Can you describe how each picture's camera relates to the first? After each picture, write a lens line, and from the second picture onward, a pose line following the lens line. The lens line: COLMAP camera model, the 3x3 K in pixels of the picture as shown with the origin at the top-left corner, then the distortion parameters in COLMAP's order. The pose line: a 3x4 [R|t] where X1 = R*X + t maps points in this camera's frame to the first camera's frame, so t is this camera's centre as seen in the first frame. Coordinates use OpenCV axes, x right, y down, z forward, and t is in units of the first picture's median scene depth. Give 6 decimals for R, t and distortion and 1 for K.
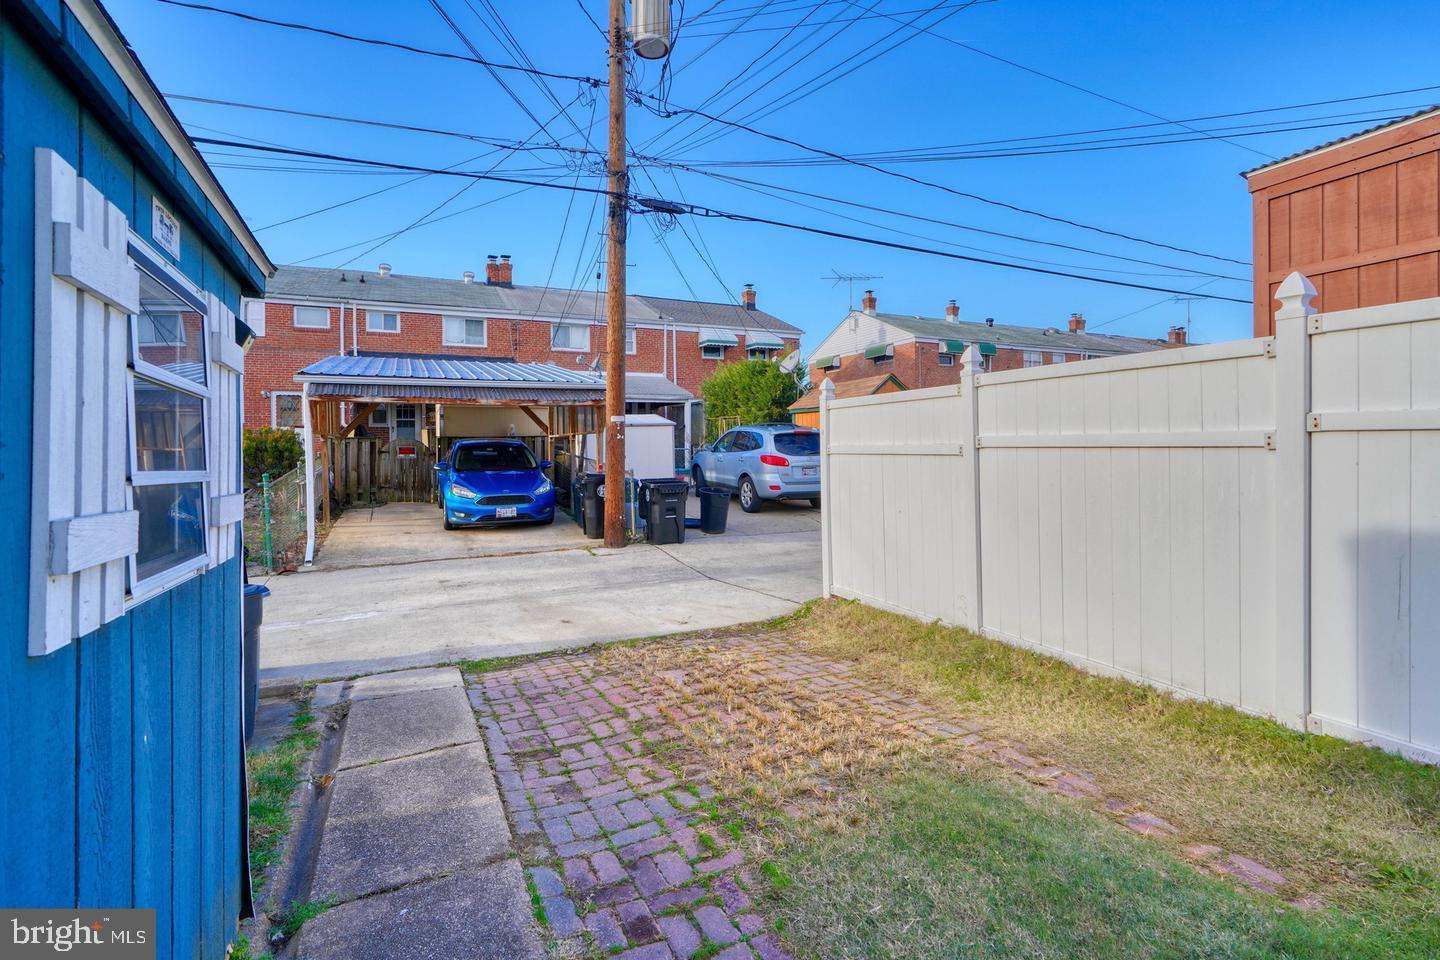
lens RADIAL K [[648.3, 0, 710.5], [0, 648.3, 447.2], [0, 0, 1]] dist [-0.013821, 0.007099]
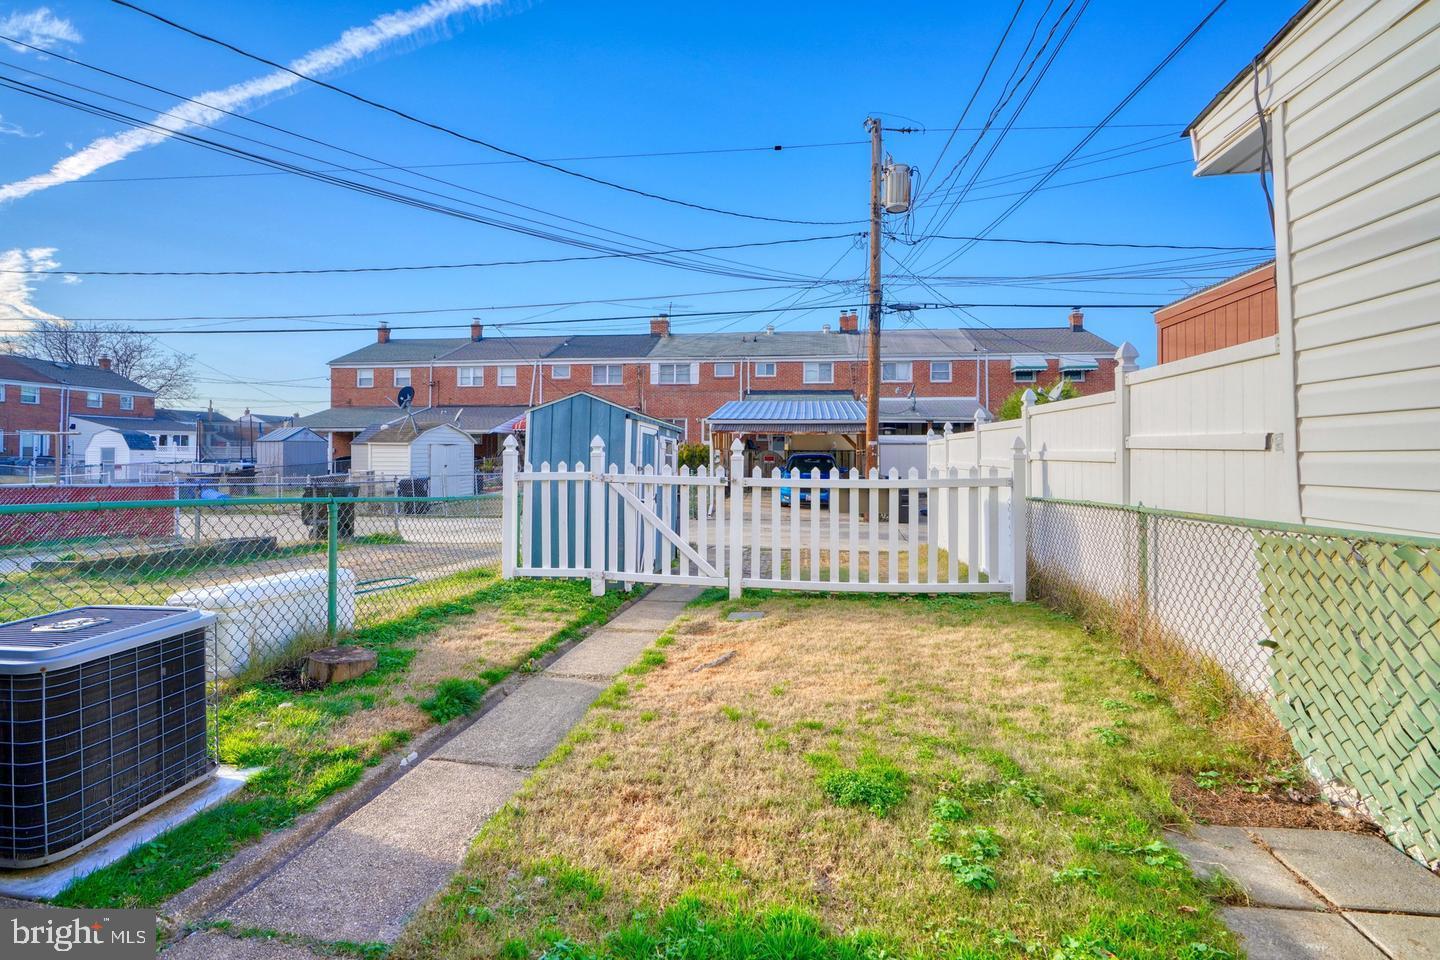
lens RADIAL K [[648.3, 0, 728.8], [0, 648.3, 450.3], [0, 0, 1]] dist [-0.013821, 0.007099]
pose [[0.842809, 0.014901, -0.538006, 0.228115], [-0.016933, 0.999856, 0.001166, -0.012527], [0.537946, 0.008128, 0.842940, -0.297285]]
